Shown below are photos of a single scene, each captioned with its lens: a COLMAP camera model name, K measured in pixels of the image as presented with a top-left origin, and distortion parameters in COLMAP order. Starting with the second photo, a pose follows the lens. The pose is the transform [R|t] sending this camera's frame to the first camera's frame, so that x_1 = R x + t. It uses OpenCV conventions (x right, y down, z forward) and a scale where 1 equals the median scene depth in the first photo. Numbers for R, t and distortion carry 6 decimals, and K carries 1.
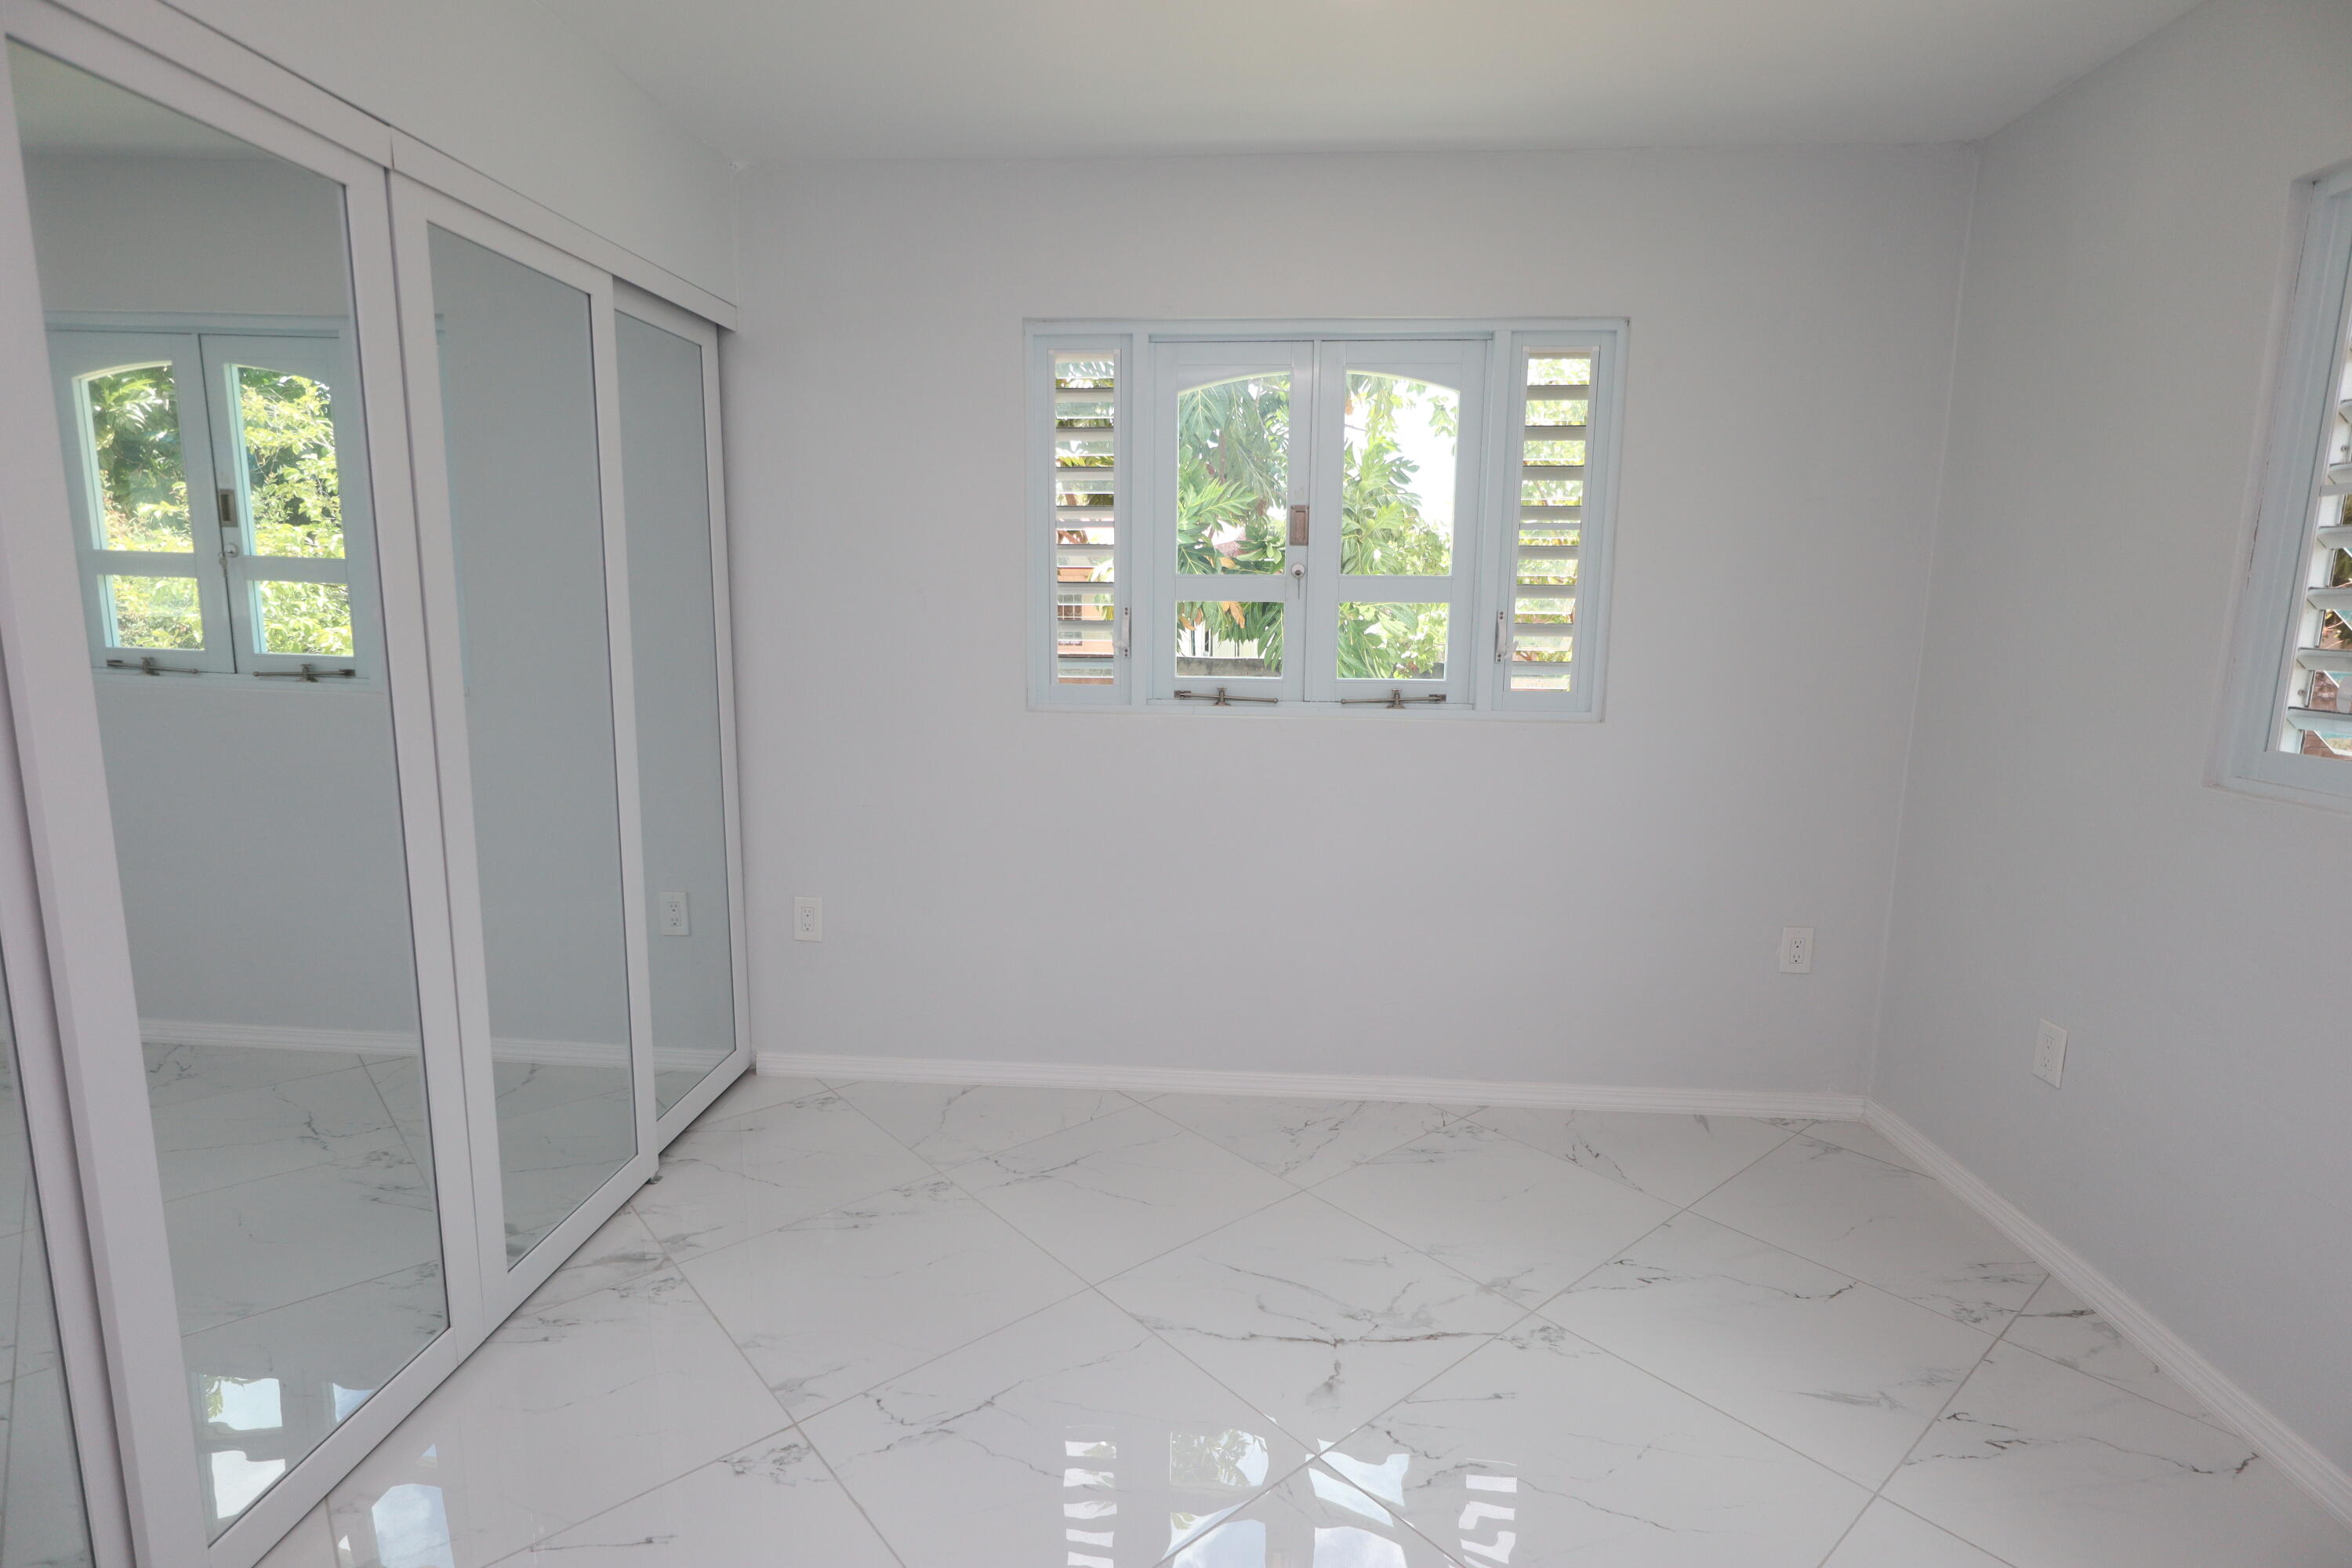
lens RADIAL K [[1167.5, 0, 1173.8], [0, 1167.5, 788.4], [0, 0, 1]] dist [-0.003322, 0.000698]
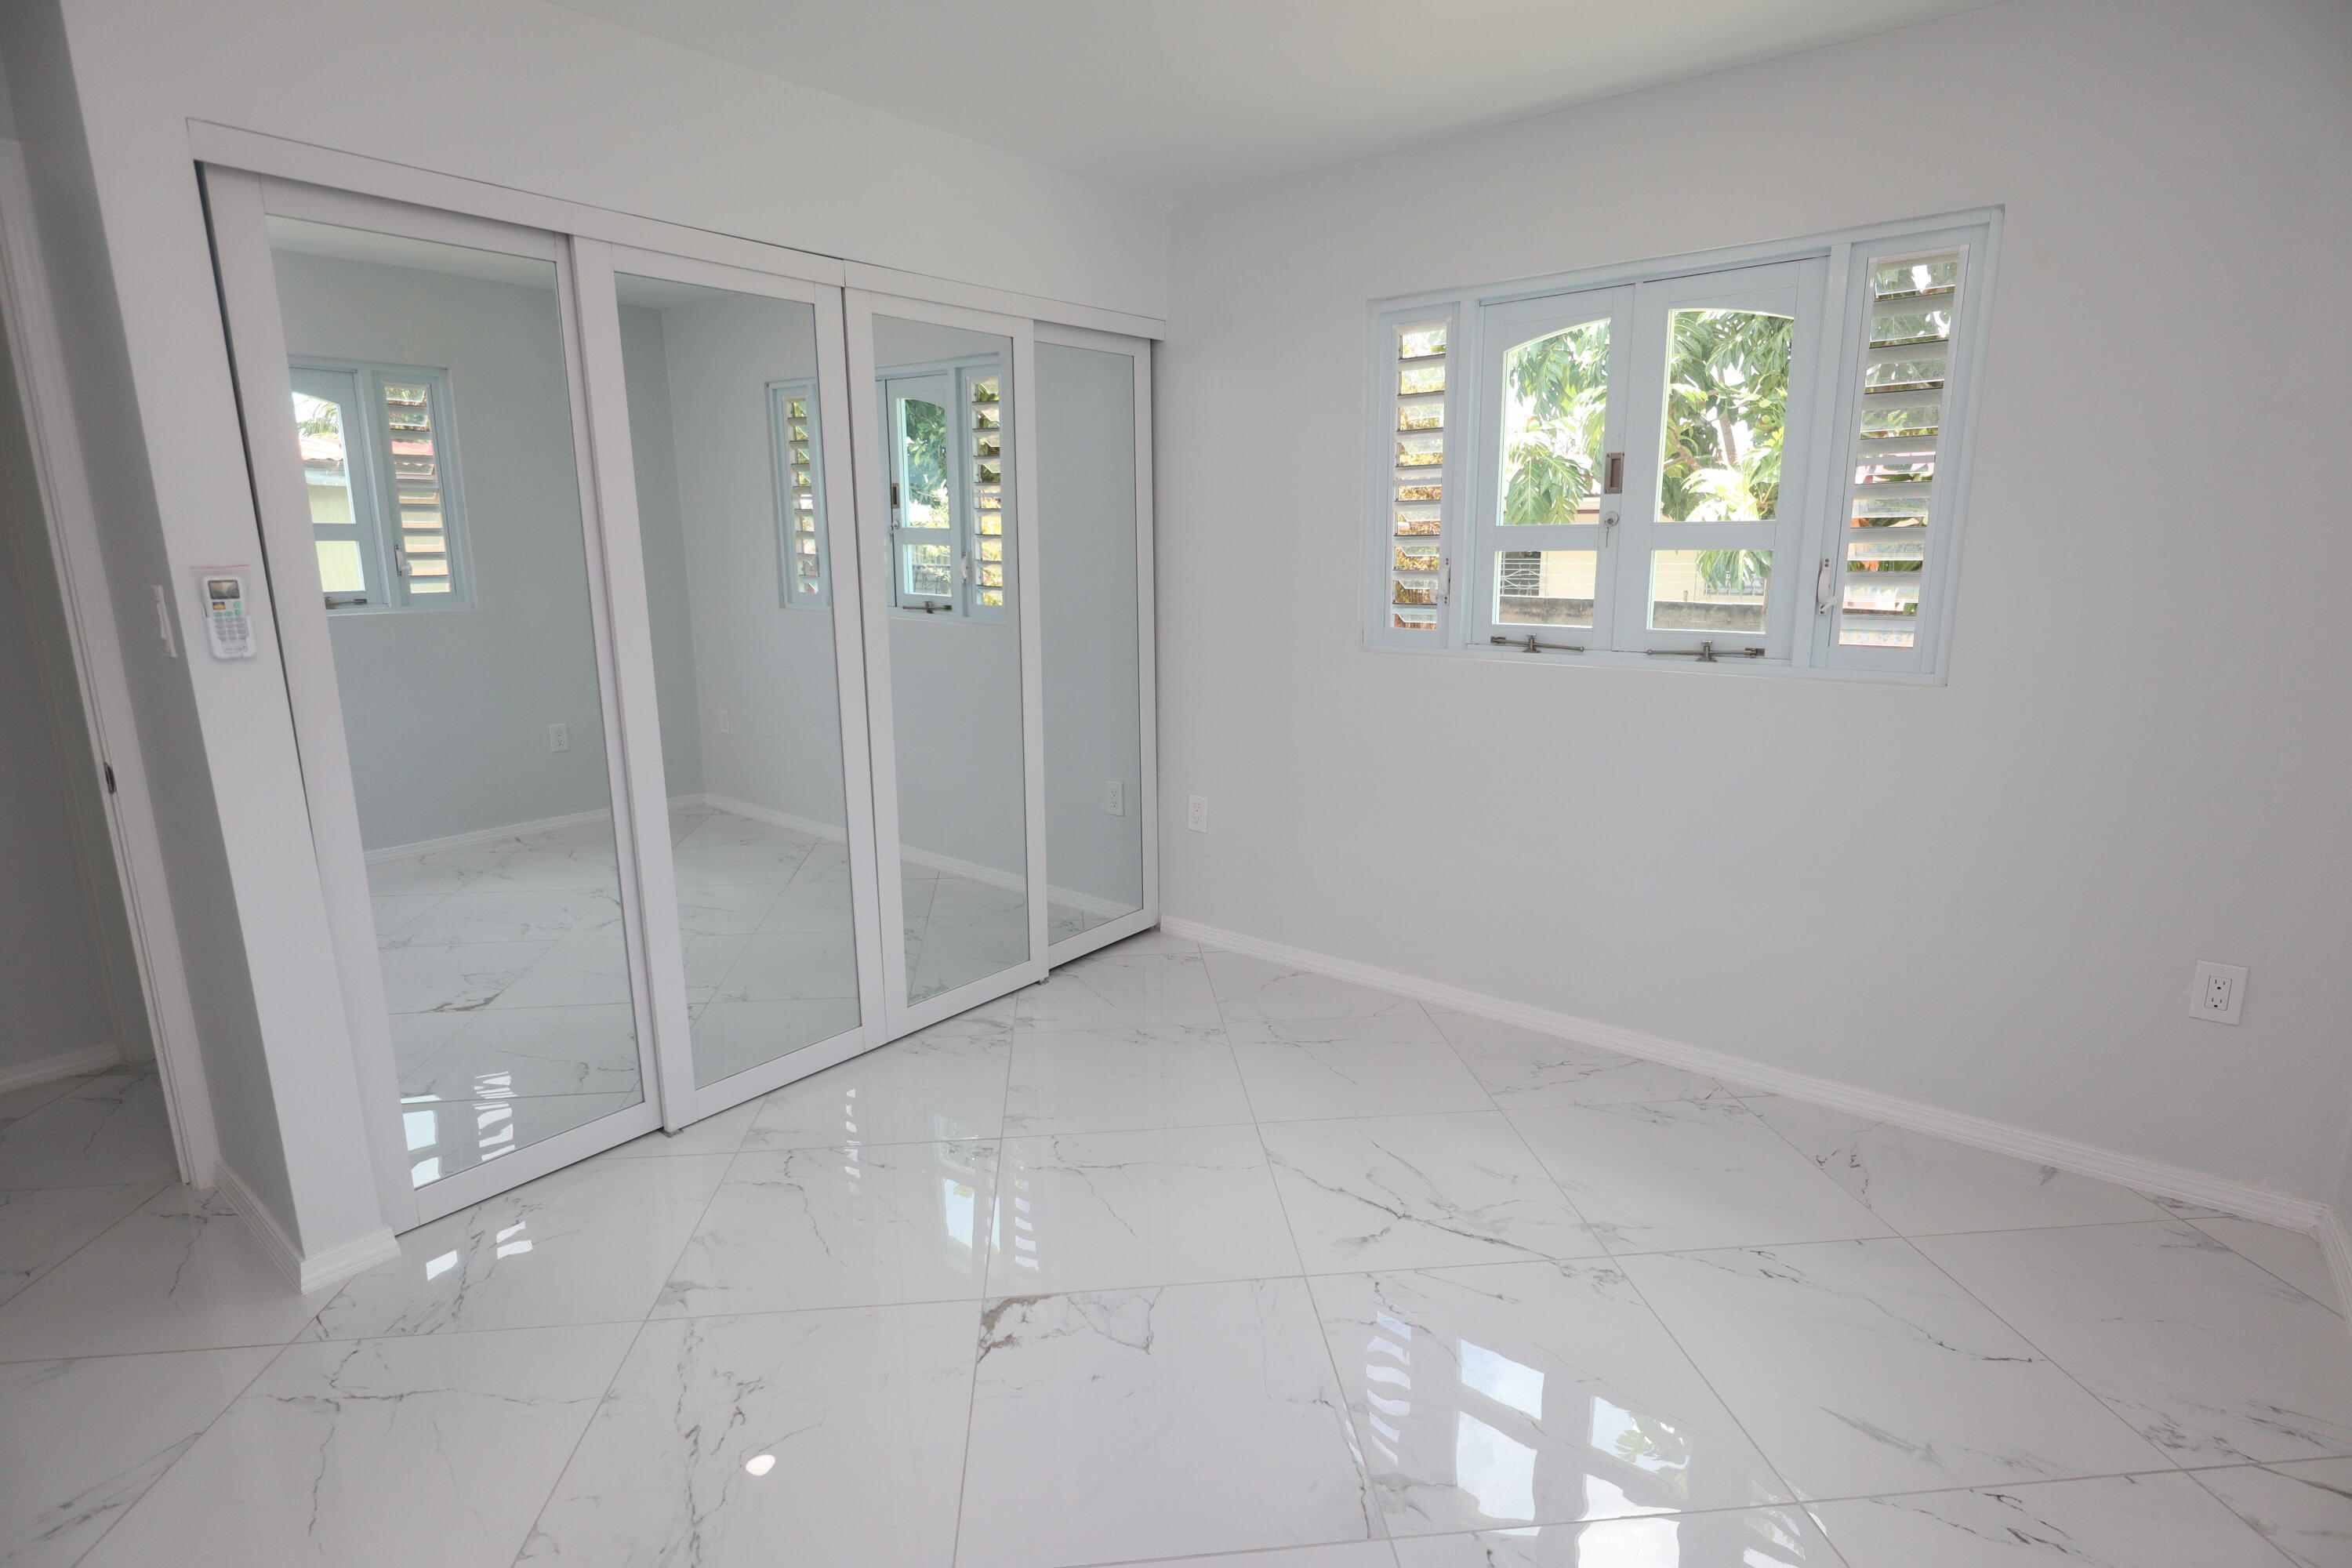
lens RADIAL K [[1166.1, 0, 1176.4], [0, 1166.1, 780.1], [0, 0, 1]] dist [-0.004366, 0.002456]
pose [[0.820543, 0.097543, -0.563200, 0.386585], [-0.075546, 0.995194, 0.062297, 0.001578], [0.566570, -0.008570, 0.823969, -0.033457]]
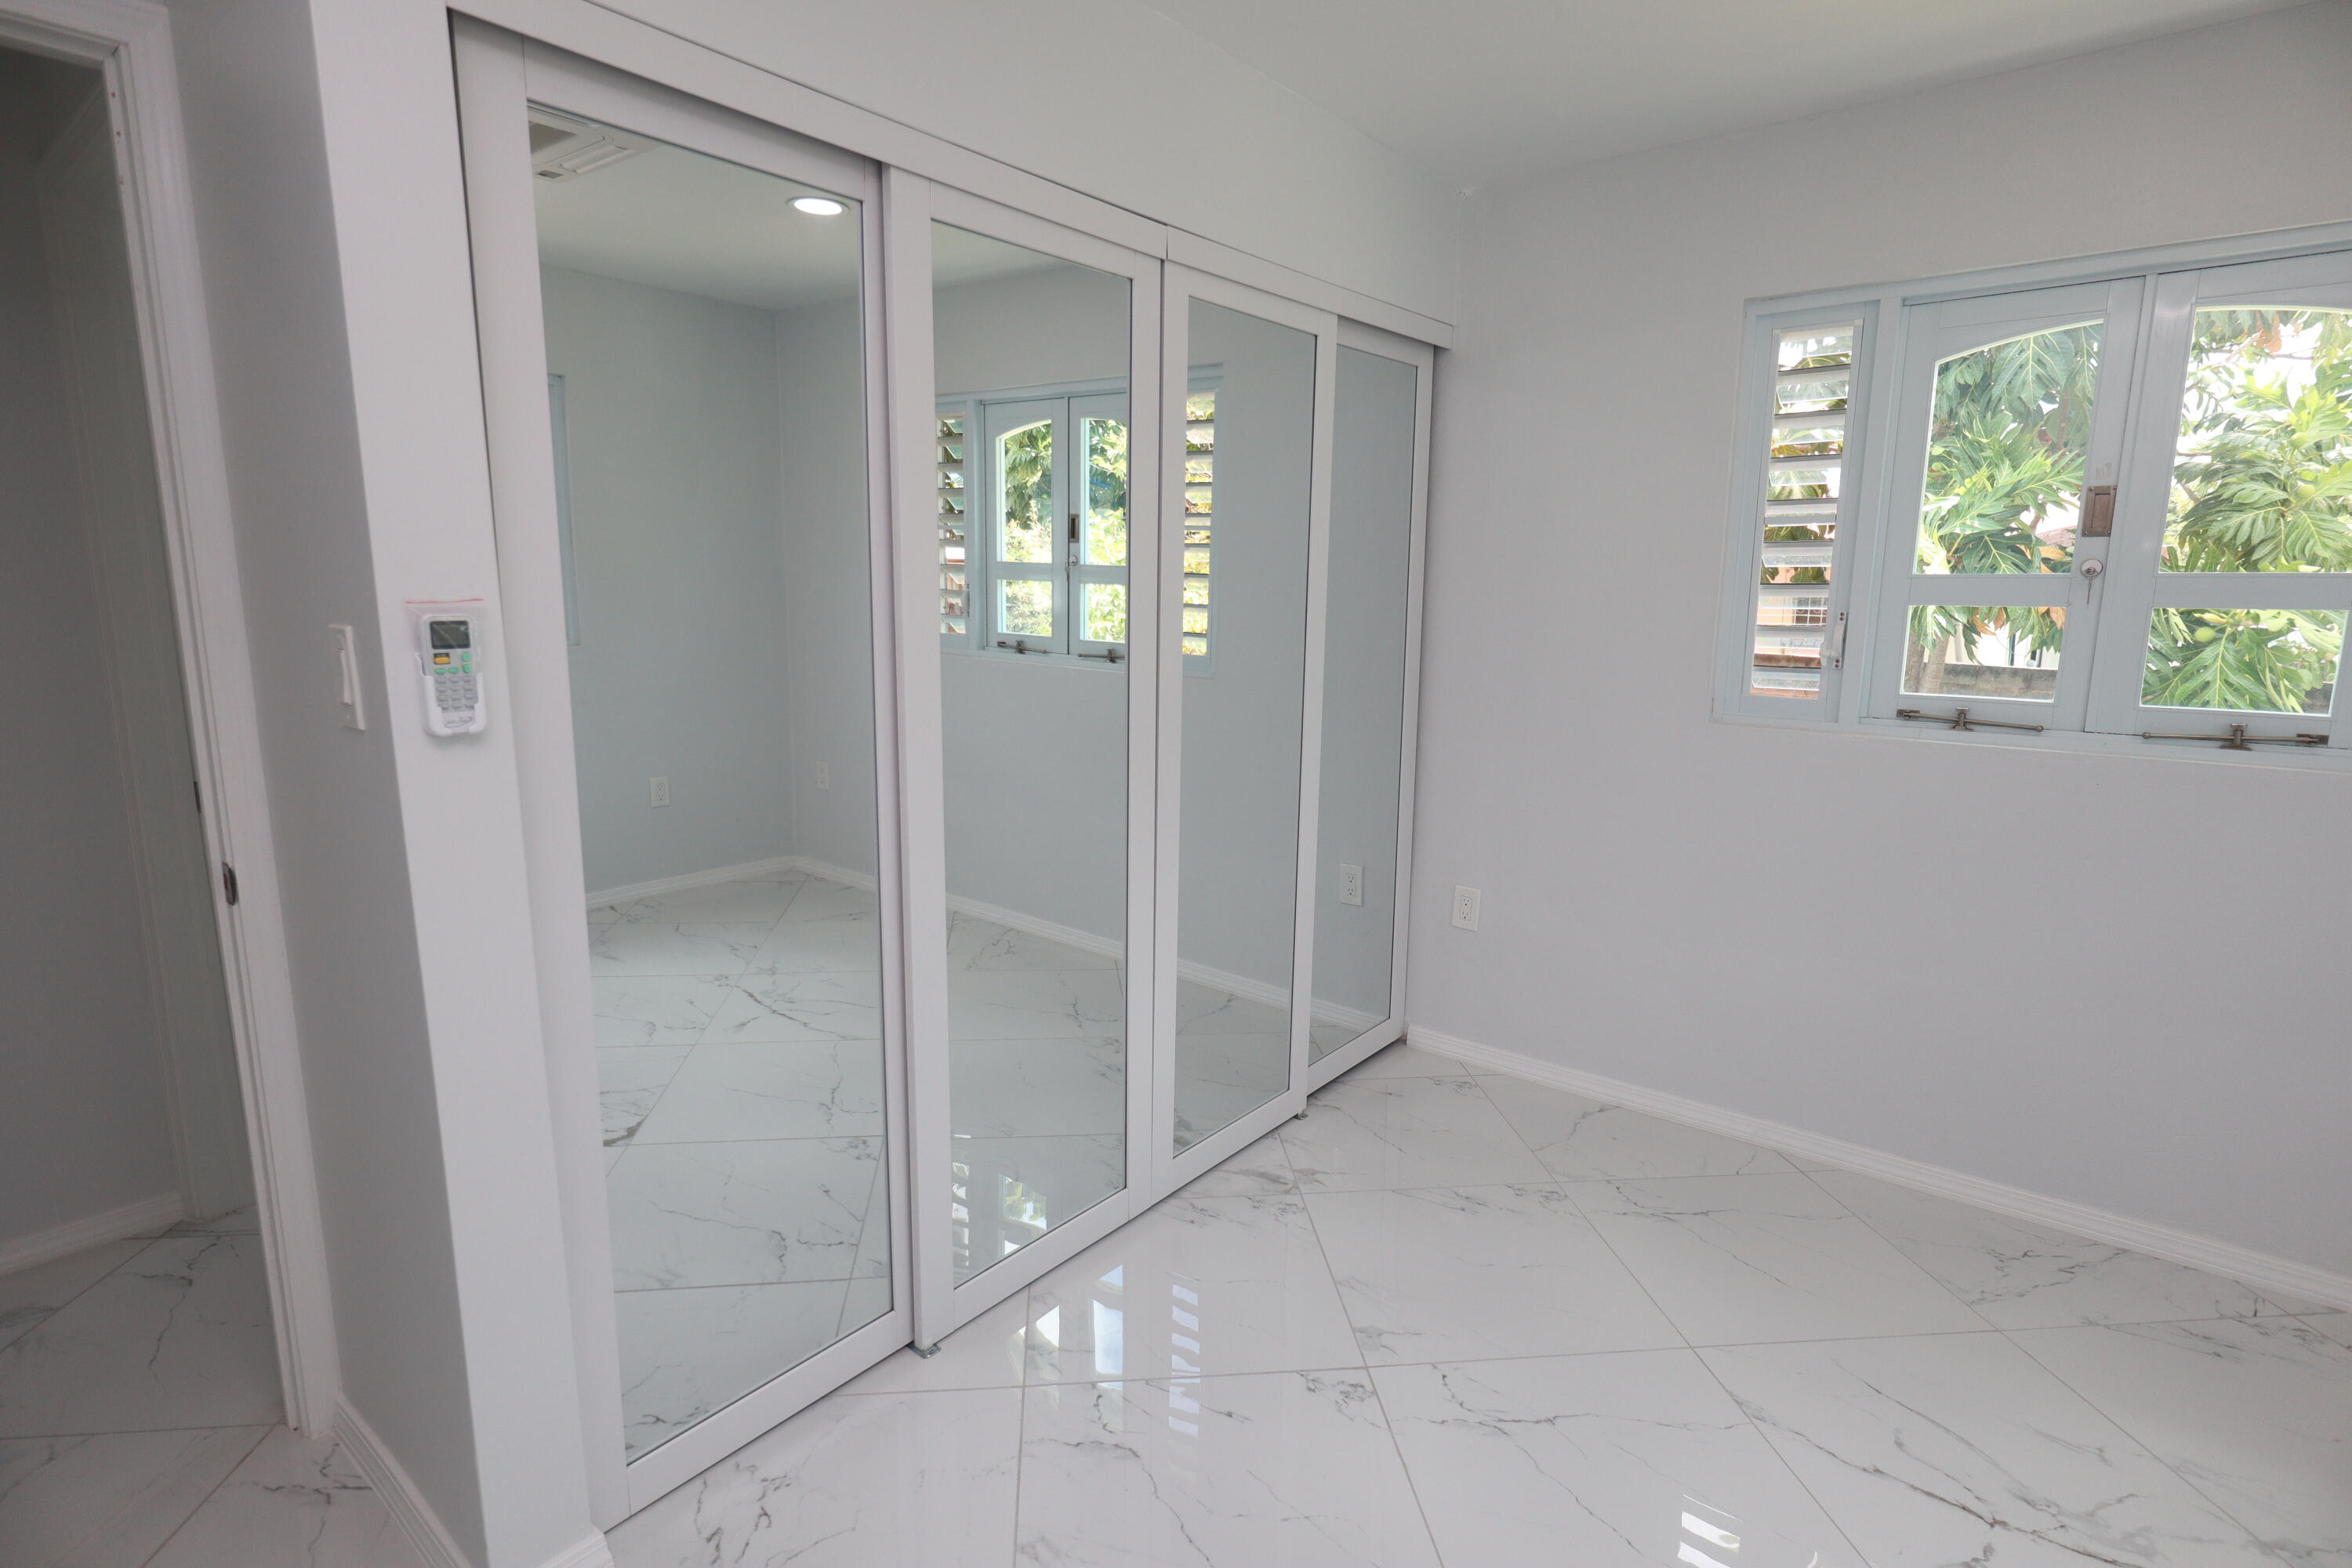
lens RADIAL K [[1165.8, 0, 1182.3], [0, 1165.8, 777.8], [0, 0, 1]] dist [-0.004791, 0.000566]
pose [[0.819856, 0.090855, -0.565316, 0.059655], [-0.092923, 0.995354, 0.025206, -0.006321], [0.564979, 0.031865, 0.824490, -0.002317]]
